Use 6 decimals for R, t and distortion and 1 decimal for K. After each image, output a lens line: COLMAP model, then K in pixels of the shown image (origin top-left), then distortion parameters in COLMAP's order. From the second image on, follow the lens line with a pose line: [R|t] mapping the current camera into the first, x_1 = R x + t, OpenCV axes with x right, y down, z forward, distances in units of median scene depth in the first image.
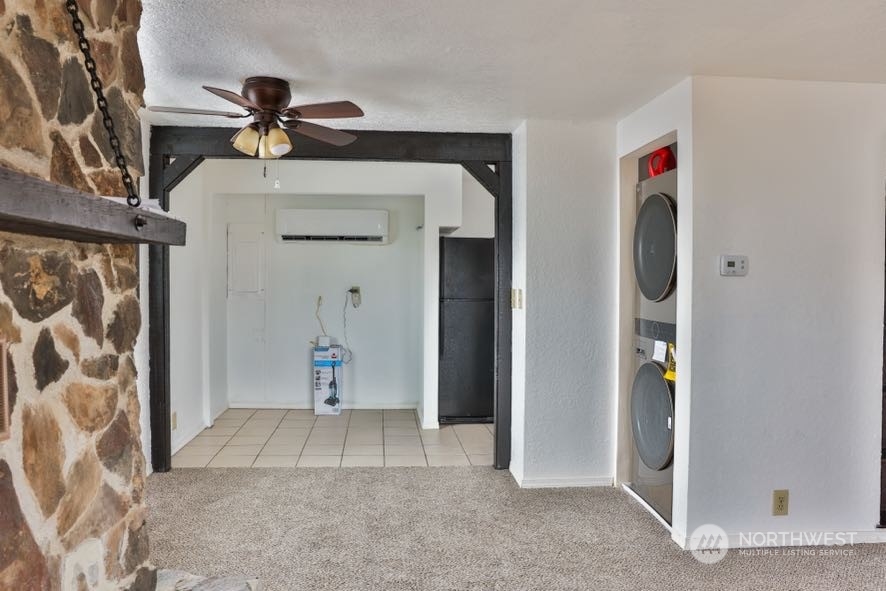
lens RADIAL K [[647.8, 0, 427.7], [0, 647.8, 291.1], [0, 0, 1]] dist [-0.101792, 0.060206]
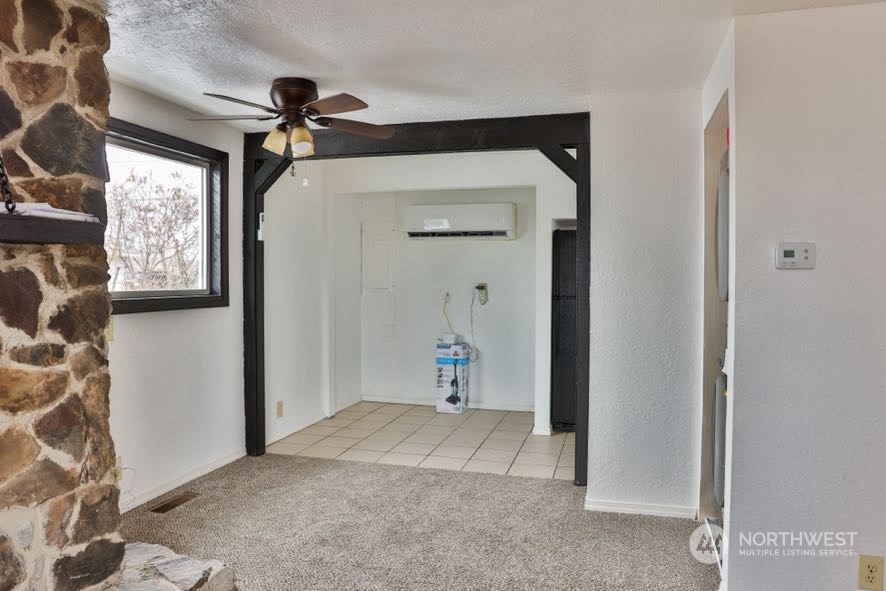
lens RADIAL K [[647.8, 0, 438.2], [0, 647.8, 291.0], [0, 0, 1]] dist [-0.101792, 0.060206]
pose [[0.938272, 0.004100, -0.345875, 0.269866], [-0.002568, 0.999985, 0.004886, 0.000072], [0.345889, -0.003696, 0.938268, 0.101820]]
